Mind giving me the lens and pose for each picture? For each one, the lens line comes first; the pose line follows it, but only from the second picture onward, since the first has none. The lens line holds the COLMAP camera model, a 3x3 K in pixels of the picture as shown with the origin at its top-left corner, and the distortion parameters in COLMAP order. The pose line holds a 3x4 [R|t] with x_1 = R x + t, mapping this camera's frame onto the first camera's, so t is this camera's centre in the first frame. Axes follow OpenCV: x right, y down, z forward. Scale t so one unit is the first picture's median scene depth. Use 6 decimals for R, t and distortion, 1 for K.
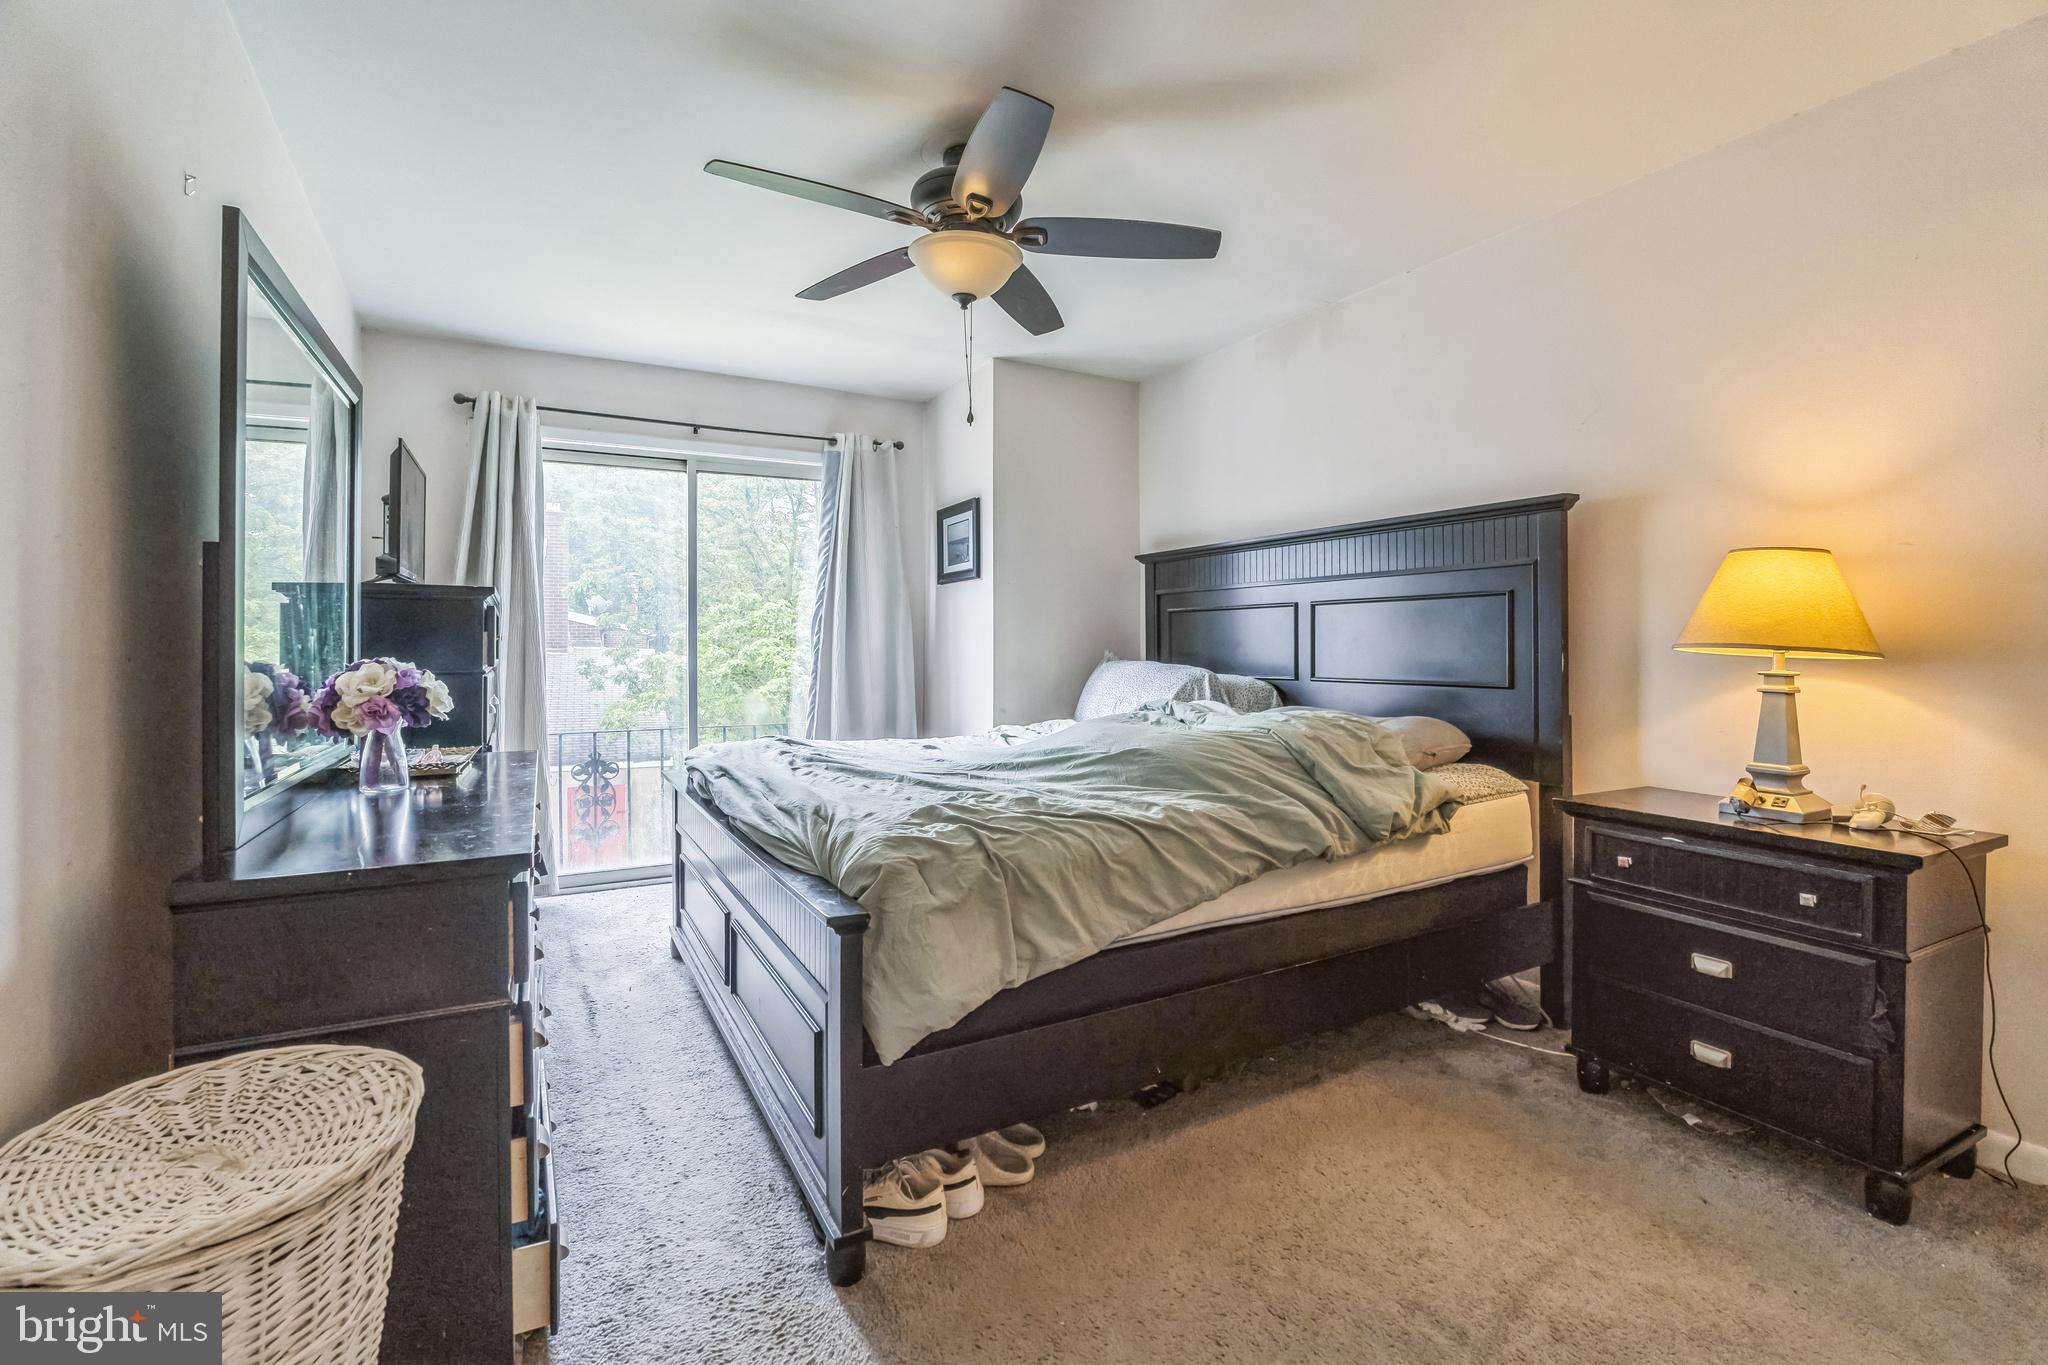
lens RADIAL K [[924.7, 0, 1027.2], [0, 924.7, 656.3], [0, 0, 1]] dist [-0.030982, 0.007468]
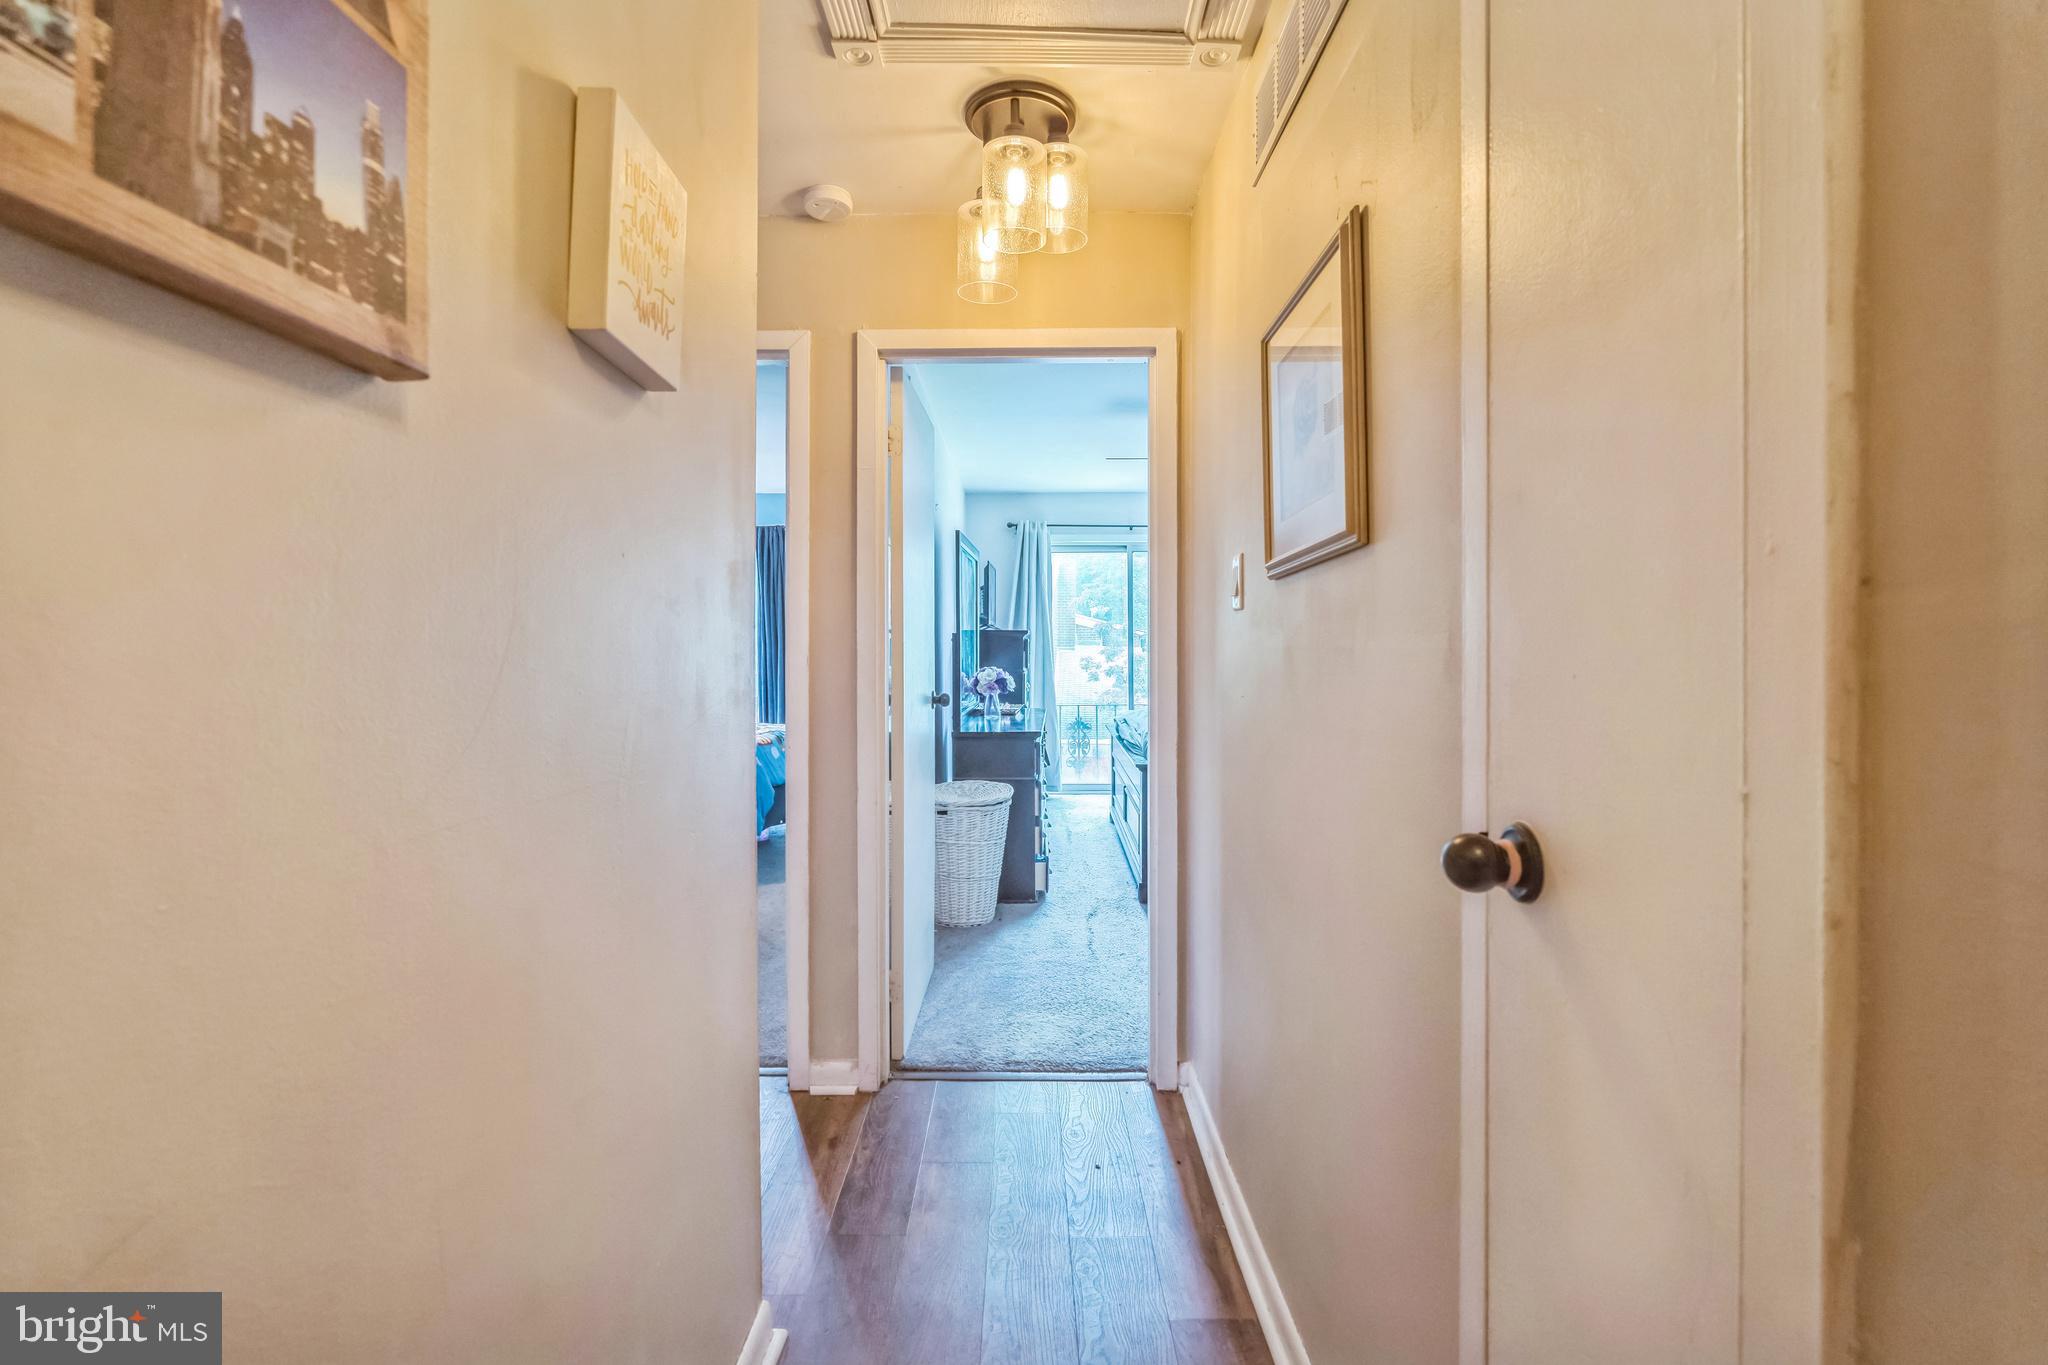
lens RADIAL K [[924.7, 0, 1027.2], [0, 924.7, 656.3], [0, 0, 1]] dist [-0.030982, 0.007468]
pose [[0.867283, 0.001255, -0.497813, 0.571632], [0.002159, 0.999978, 0.006283, -0.036609], [0.497810, -0.006524, 0.867262, -1.019250]]
